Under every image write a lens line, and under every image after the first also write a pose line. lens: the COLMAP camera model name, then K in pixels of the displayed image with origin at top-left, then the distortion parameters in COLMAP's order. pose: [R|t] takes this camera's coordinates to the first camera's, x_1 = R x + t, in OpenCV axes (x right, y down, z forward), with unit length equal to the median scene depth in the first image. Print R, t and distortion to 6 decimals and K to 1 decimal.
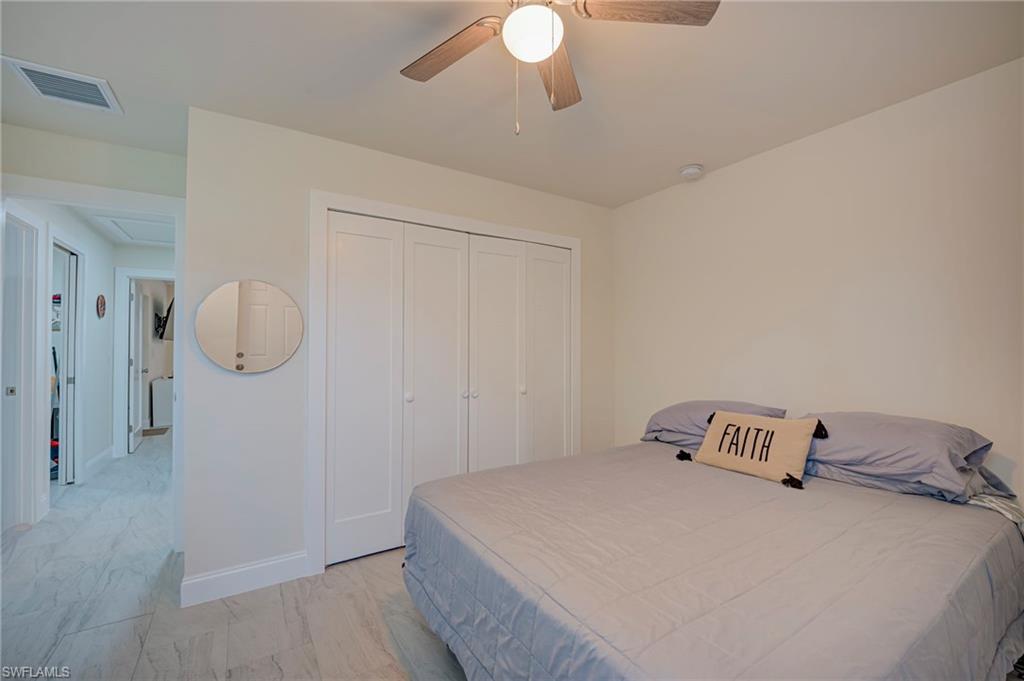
lens RADIAL K [[421.3, 0, 513.6], [0, 421.3, 339.6], [0, 0, 1]] dist [0.010211, -0.012952]
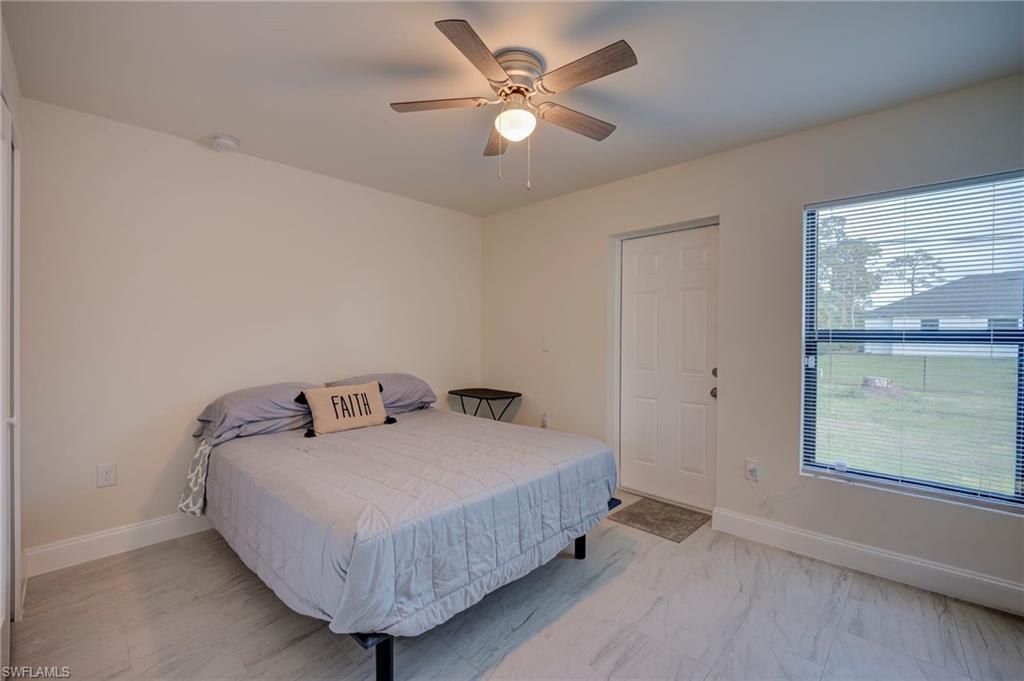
lens RADIAL K [[421.3, 0, 513.6], [0, 421.3, 339.6], [0, 0, 1]] dist [0.010211, -0.012952]
pose [[-0.260637, -0.007554, 0.965407, -0.845840], [-0.023376, 0.999726, 0.001512, 0.022744], [-0.965154, -0.022174, -0.260742, 0.856200]]
